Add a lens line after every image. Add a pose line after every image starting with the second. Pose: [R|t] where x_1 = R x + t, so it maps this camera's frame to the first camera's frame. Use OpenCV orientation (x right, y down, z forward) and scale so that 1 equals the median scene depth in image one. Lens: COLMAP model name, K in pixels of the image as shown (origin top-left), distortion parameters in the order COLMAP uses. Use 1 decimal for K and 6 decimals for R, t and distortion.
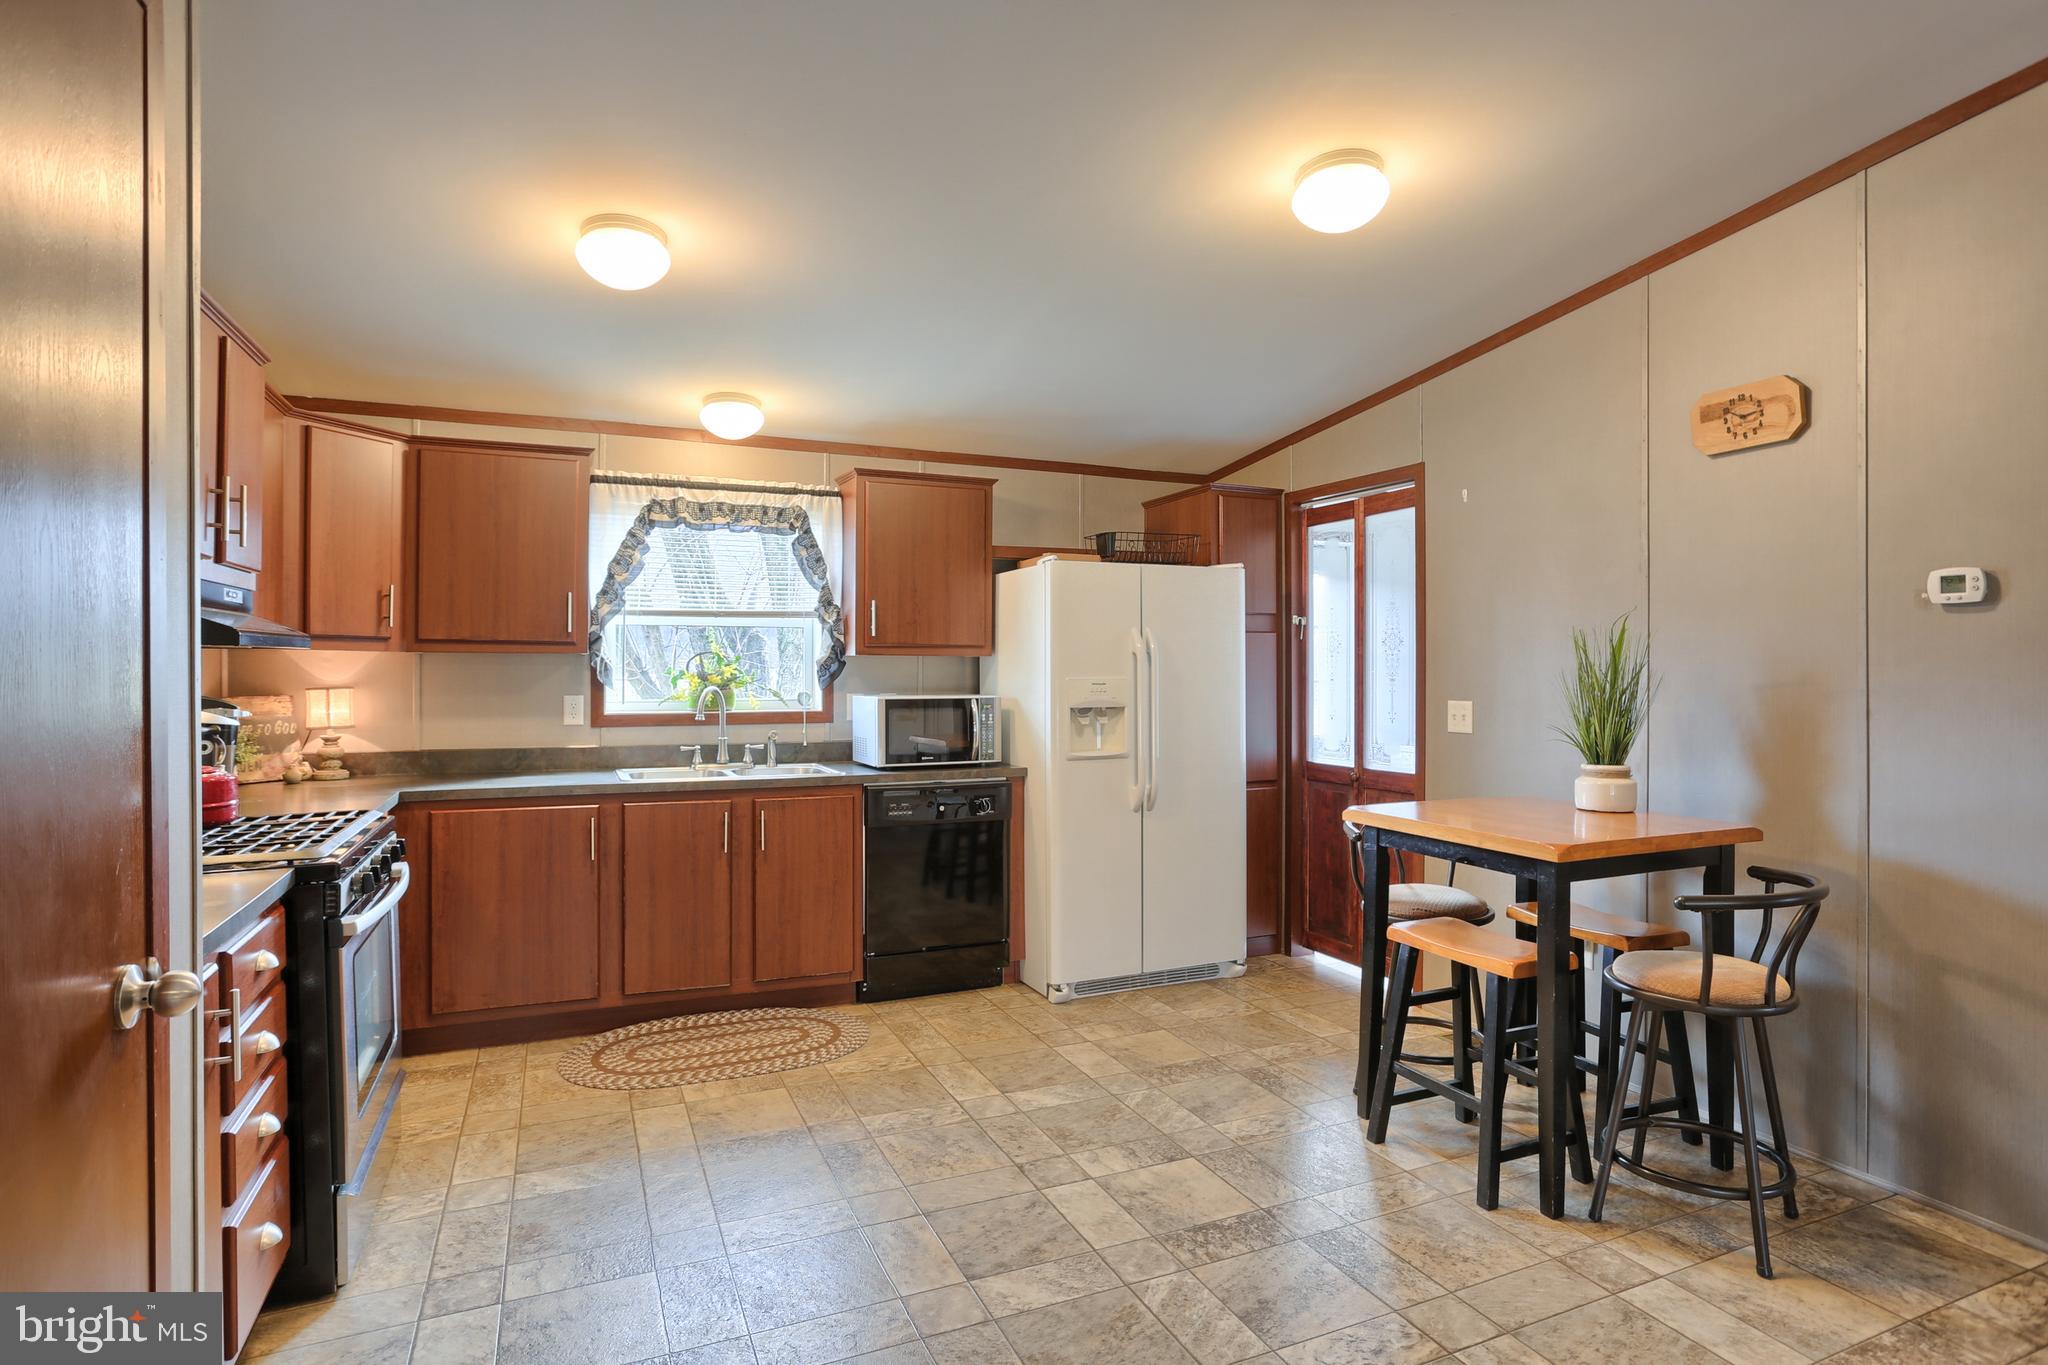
lens RADIAL K [[1062.1, 0, 1027.0], [0, 1062.1, 679.8], [0, 0, 1]] dist [-0.035659, 0.001036]
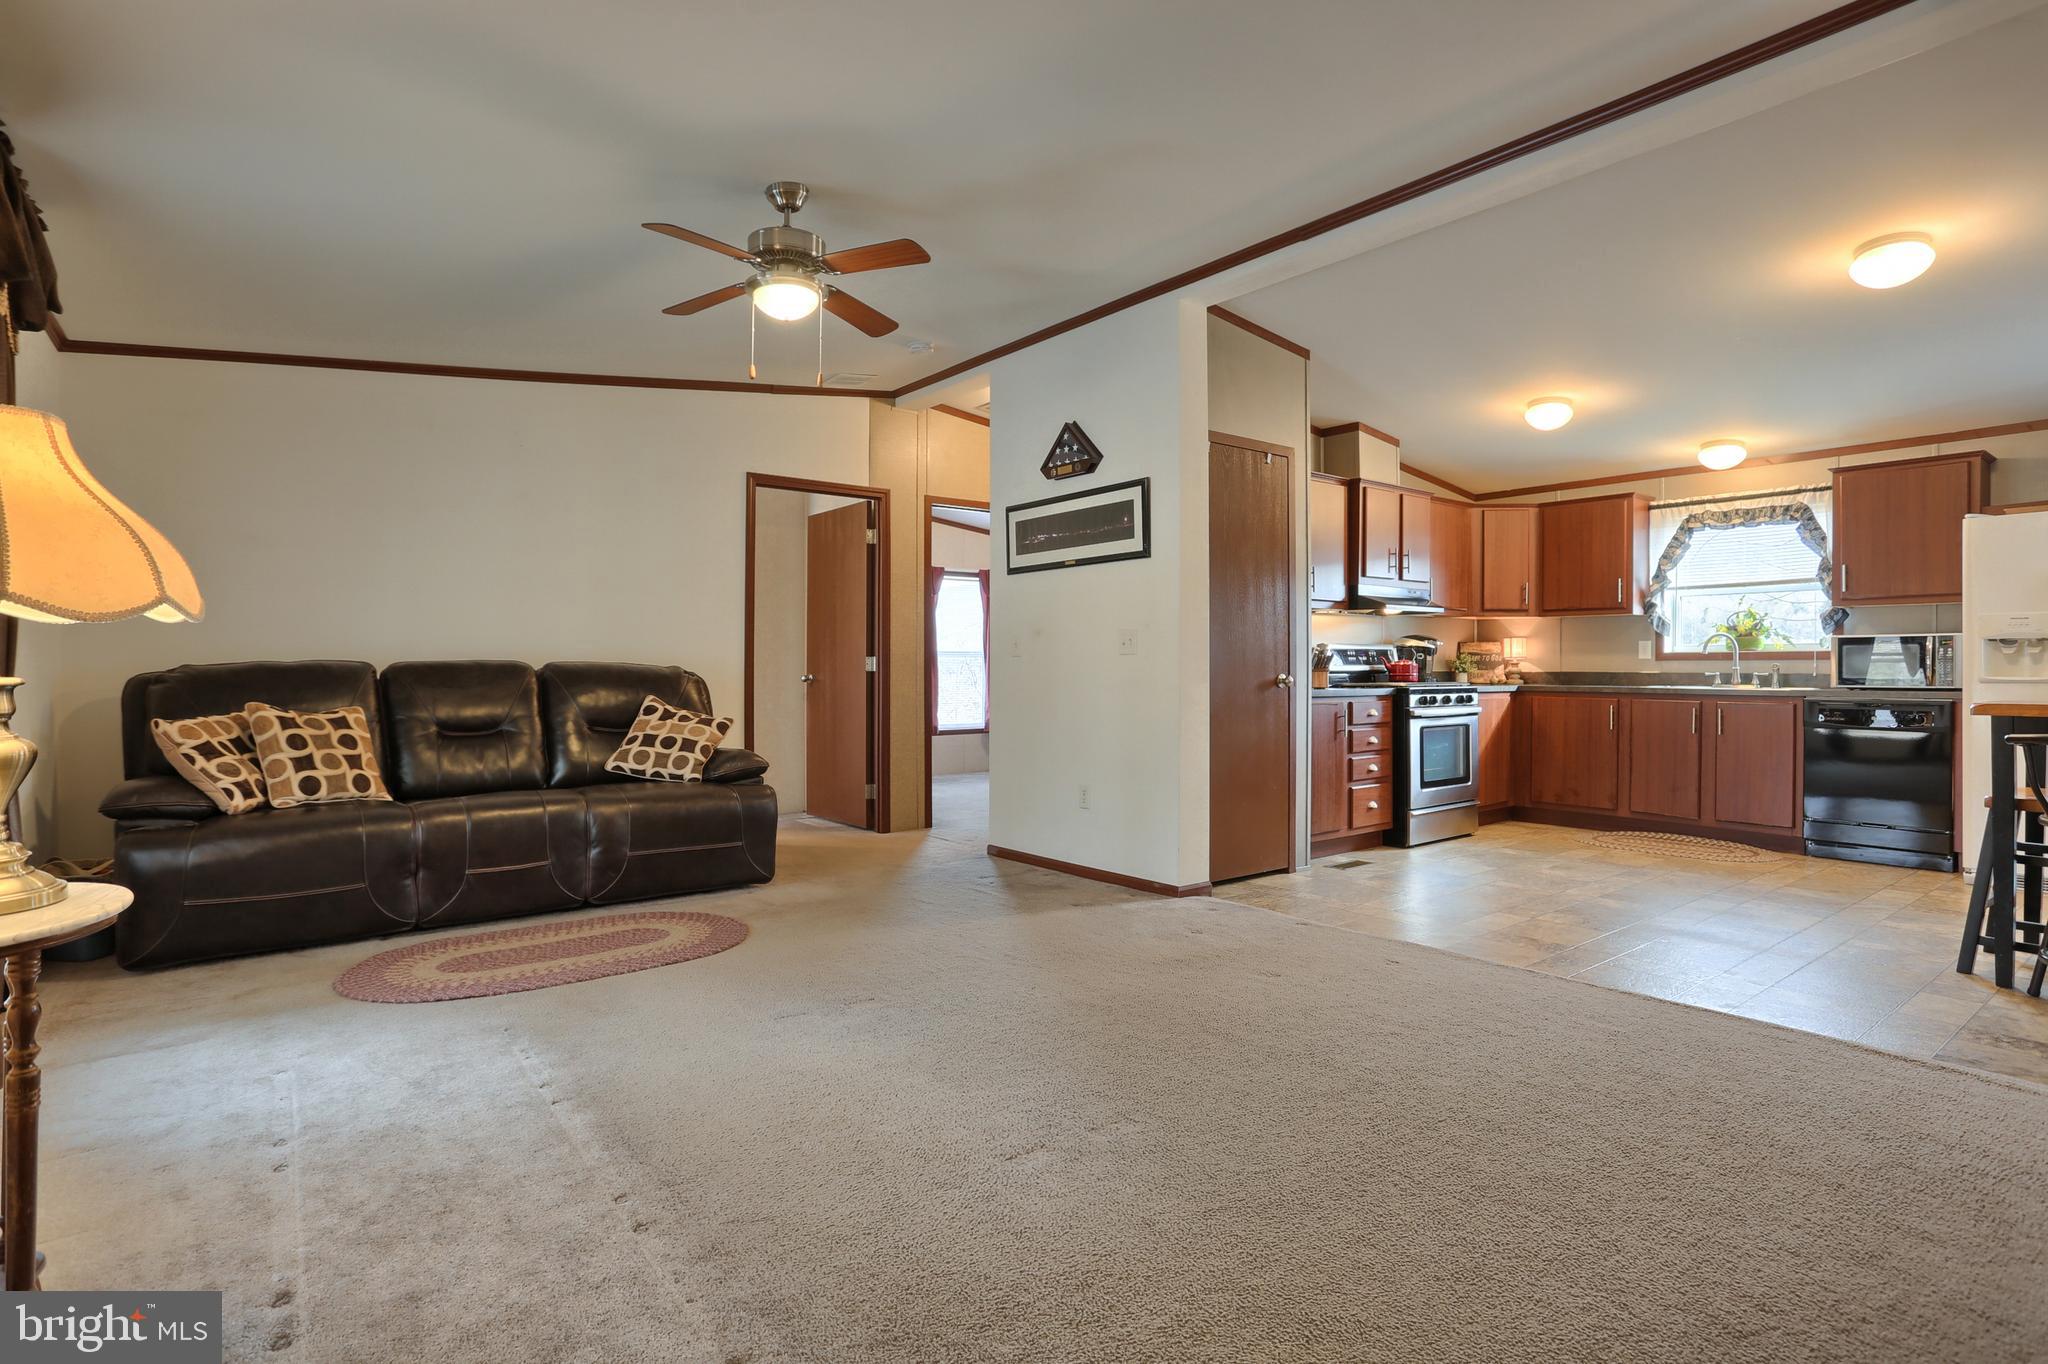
lens RADIAL K [[1026.6, 0, 1048.3], [0, 1026.6, 645.0], [0, 0, 1]] dist [-0.024638, 0.002494]
pose [[0.268626, -0.021871, -0.962996, 0.832870], [-0.011159, 0.999604, -0.025815, 0.071294], [0.963180, 0.017681, 0.268276, -0.310985]]
